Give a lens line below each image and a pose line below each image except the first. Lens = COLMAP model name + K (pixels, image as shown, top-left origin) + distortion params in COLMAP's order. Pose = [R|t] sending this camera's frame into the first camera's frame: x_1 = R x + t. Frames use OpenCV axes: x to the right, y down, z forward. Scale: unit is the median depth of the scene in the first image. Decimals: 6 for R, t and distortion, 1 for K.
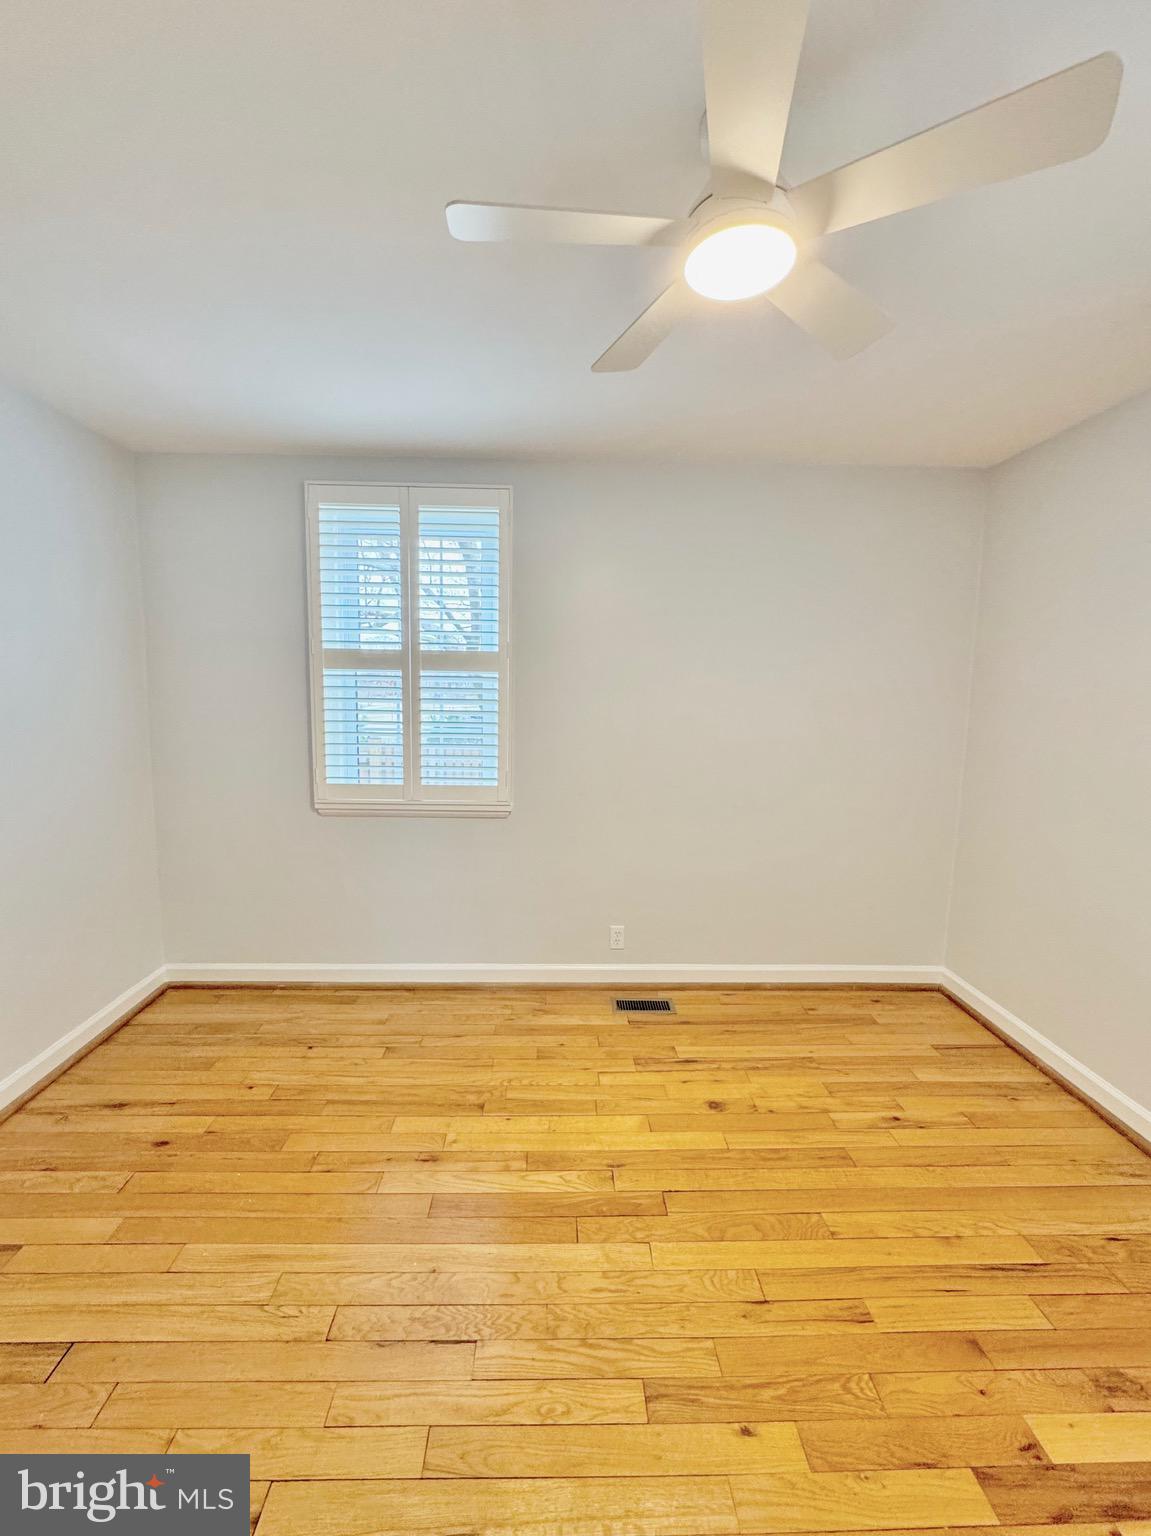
lens RADIAL K [[630.7, 0, 569.5], [0, 630.7, 767.8], [0, 0, 1]] dist [0.000248, 0.000612]
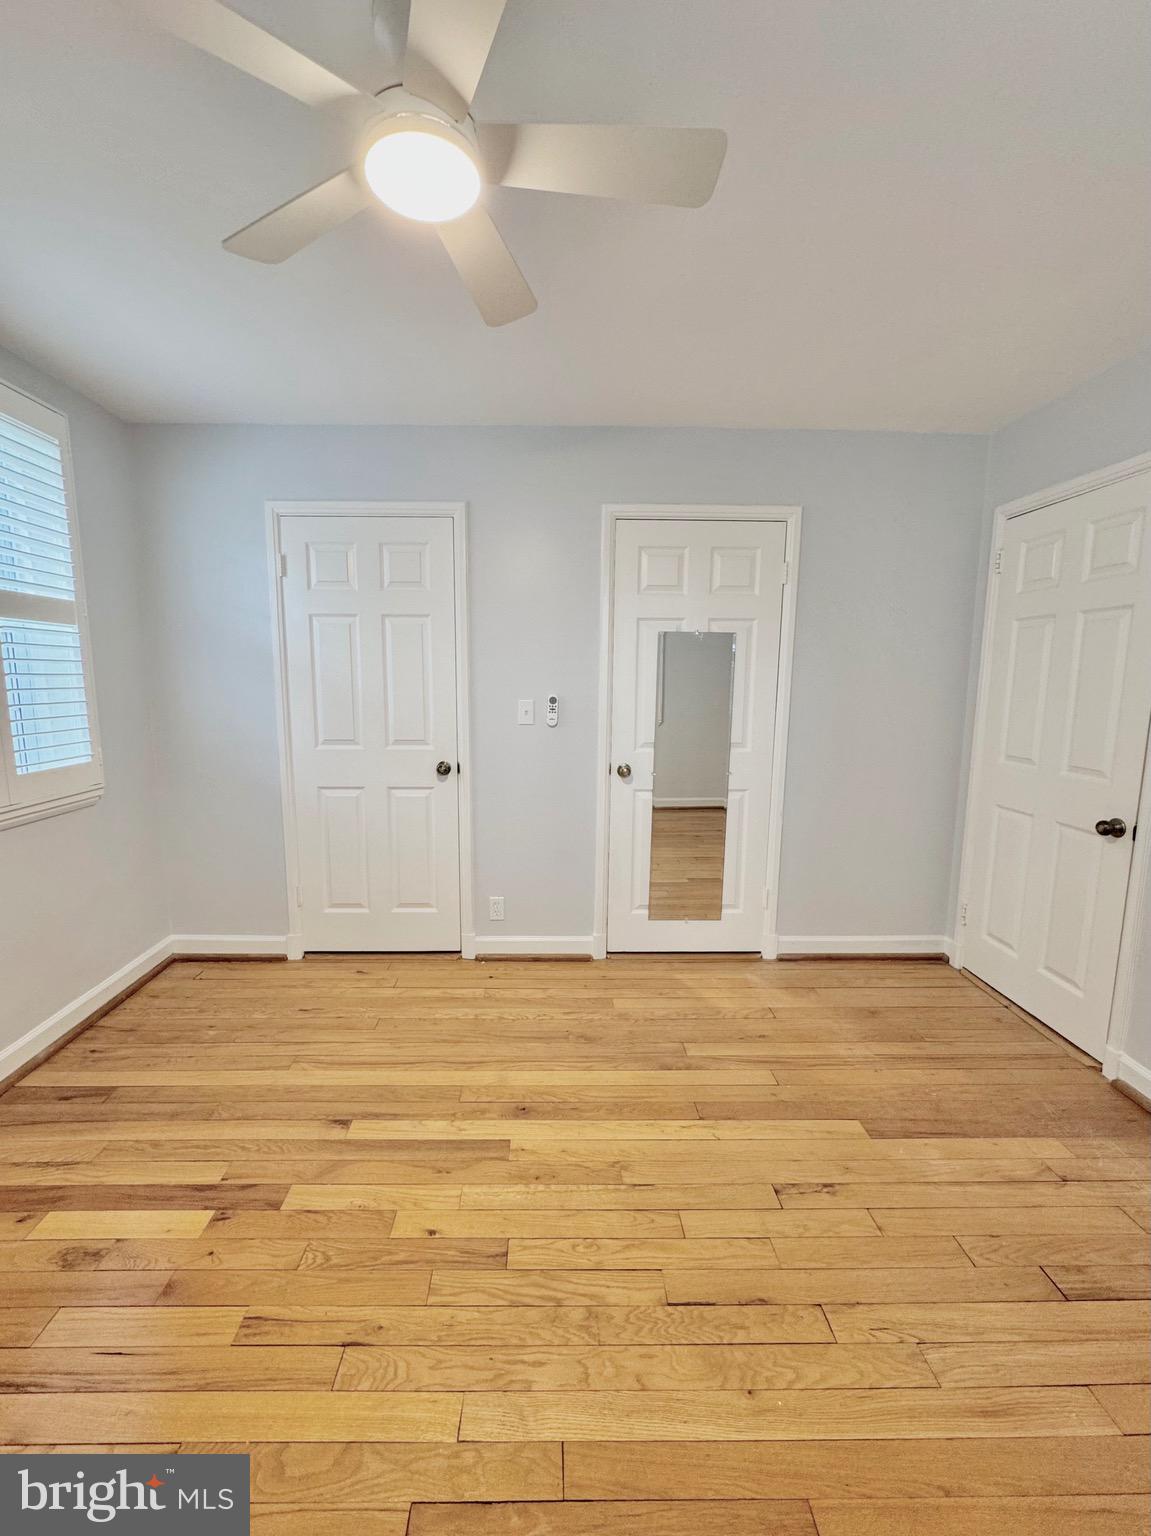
lens RADIAL K [[630.7, 0, 569.5], [0, 630.7, 767.8], [0, 0, 1]] dist [0.000248, 0.000612]
pose [[-0.999879, -0.014810, -0.004696, 0.017301], [-0.015525, 0.964034, 0.265325, -0.120081], [0.000597, 0.265366, -0.964148, 1.328163]]
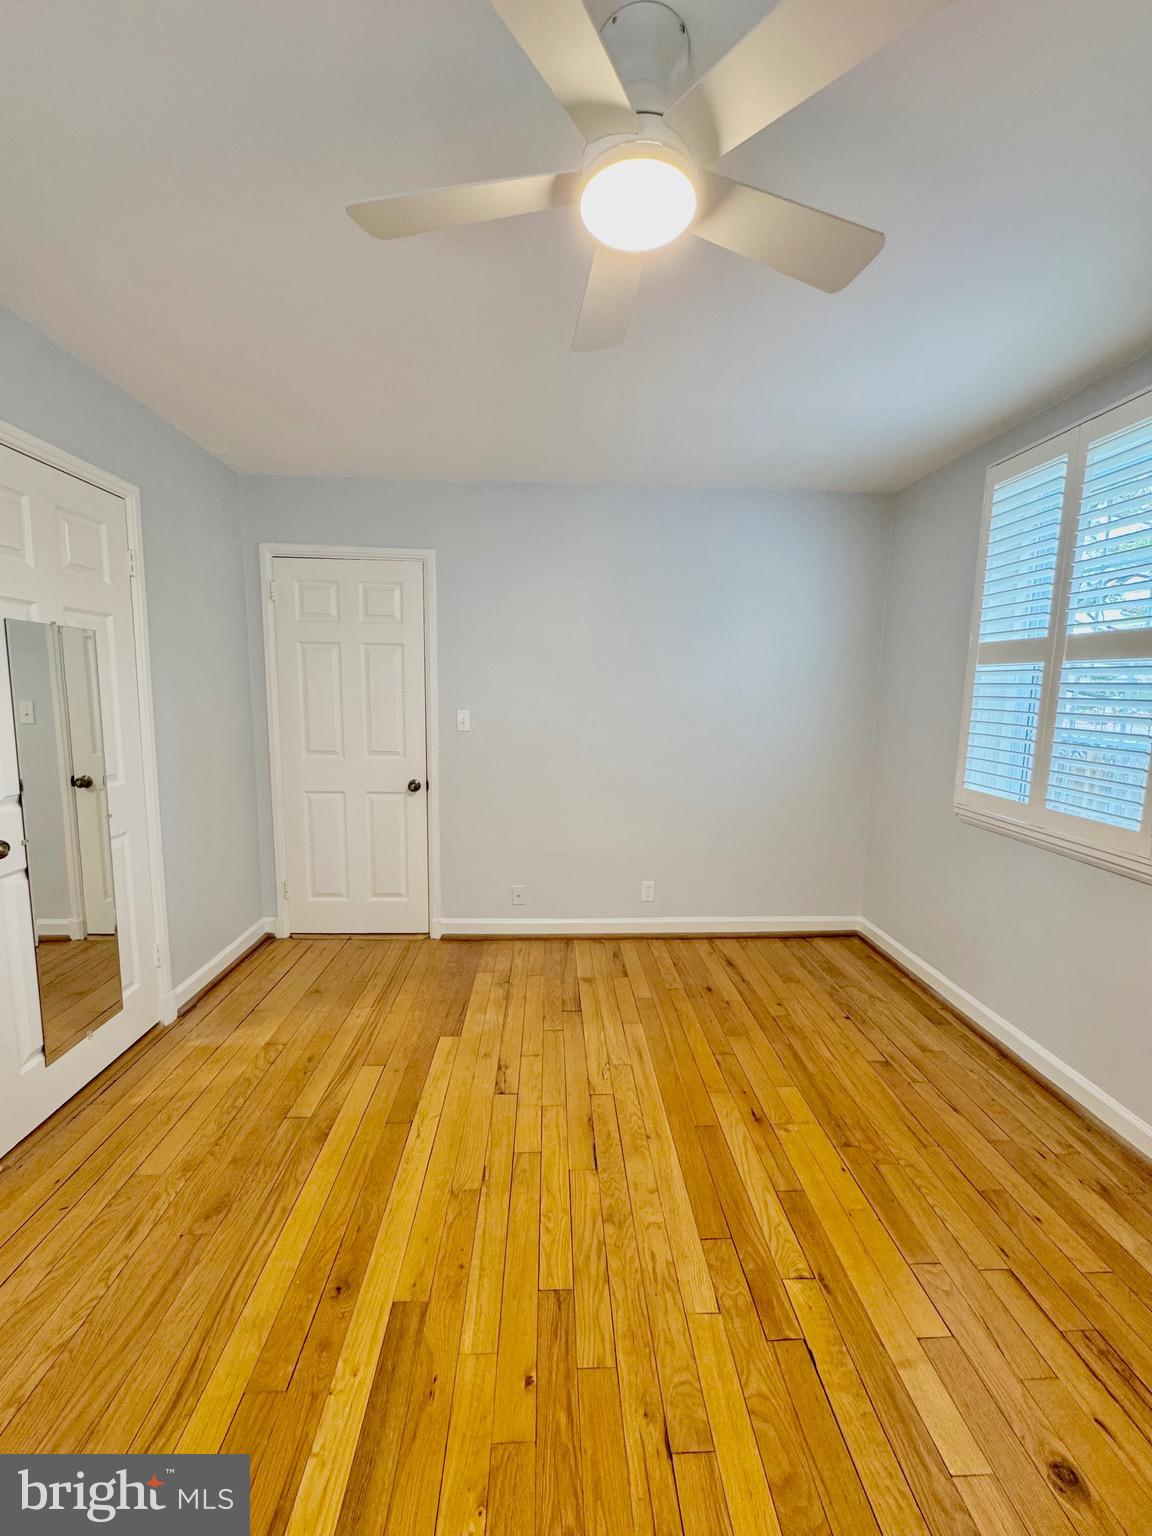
lens RADIAL K [[610.7, 0, 570.9], [0, 610.7, 767.1], [0, 0, 1]] dist [-0.002124, 0.000264]
pose [[0.022429, 0.118143, -0.992743, 0.777240], [-0.142963, 0.983167, 0.113774, -0.038552], [0.989474, 0.139374, 0.038942, 0.600989]]
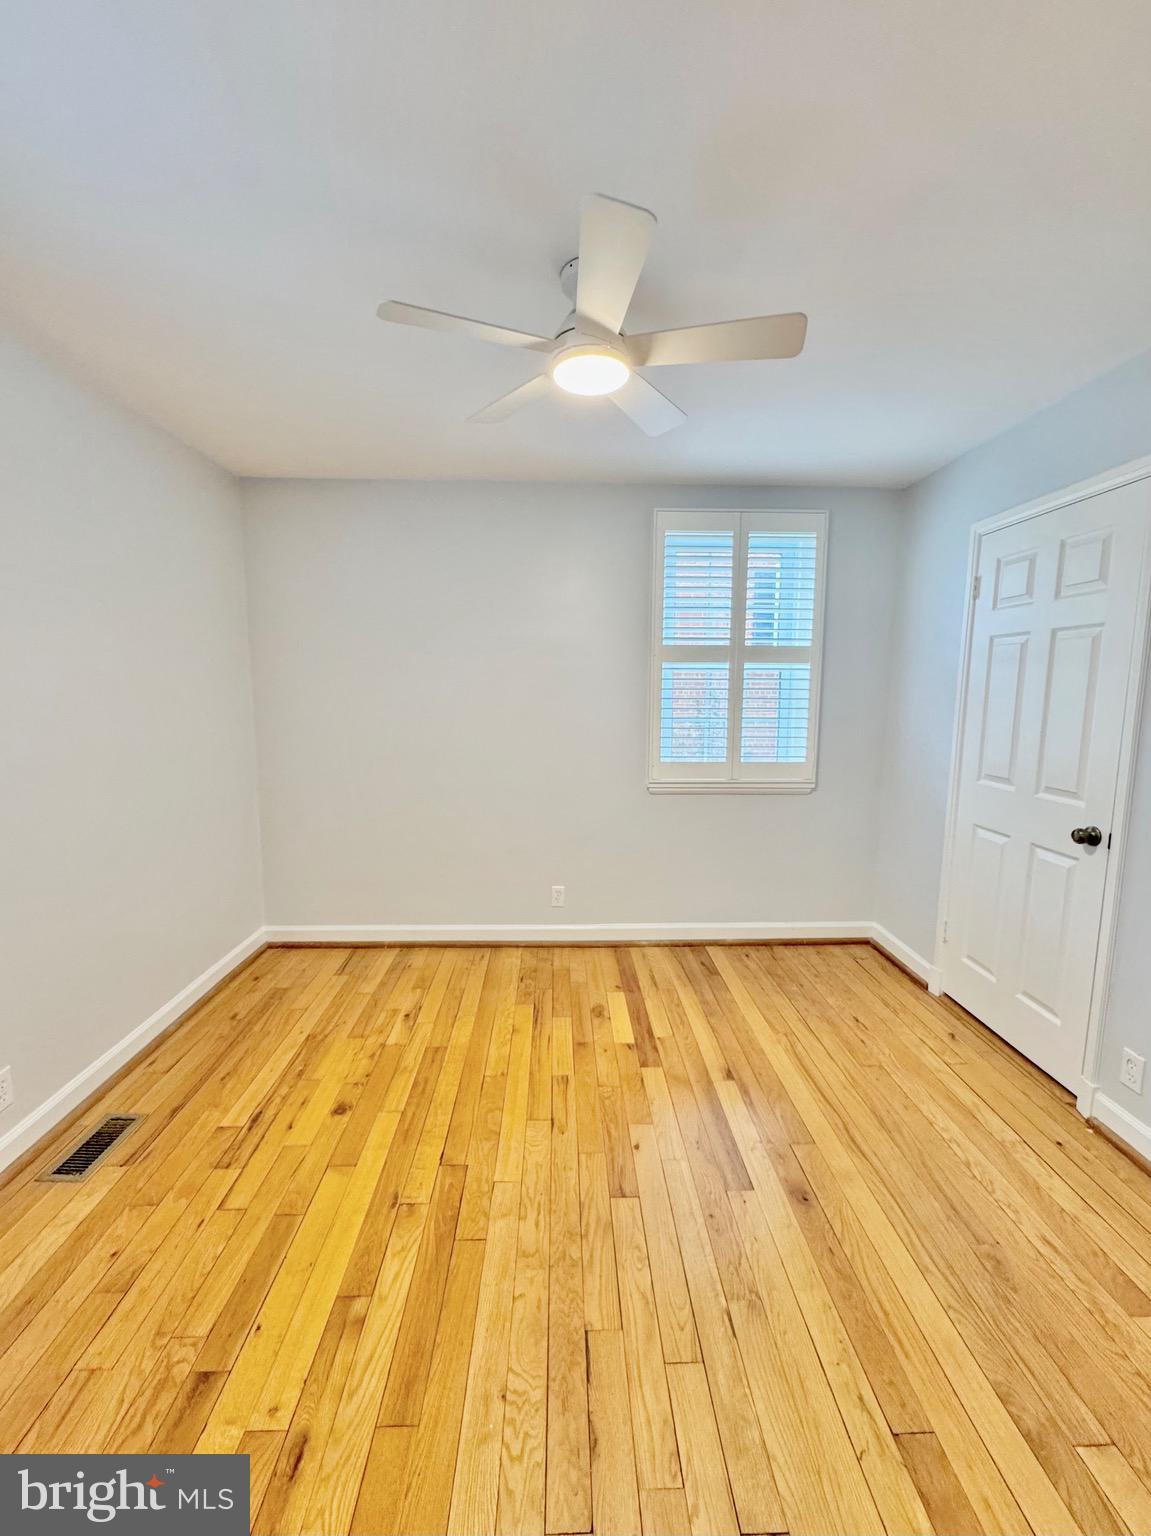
lens RADIAL K [[630.7, 0, 569.5], [0, 630.7, 767.8], [0, 0, 1]] dist [0.000248, 0.000612]
pose [[-0.003976, -0.138982, 0.990287, -0.777214], [0.118290, 0.983277, 0.138473, -0.080694], [-0.992971, 0.117691, 0.012530, 0.699655]]
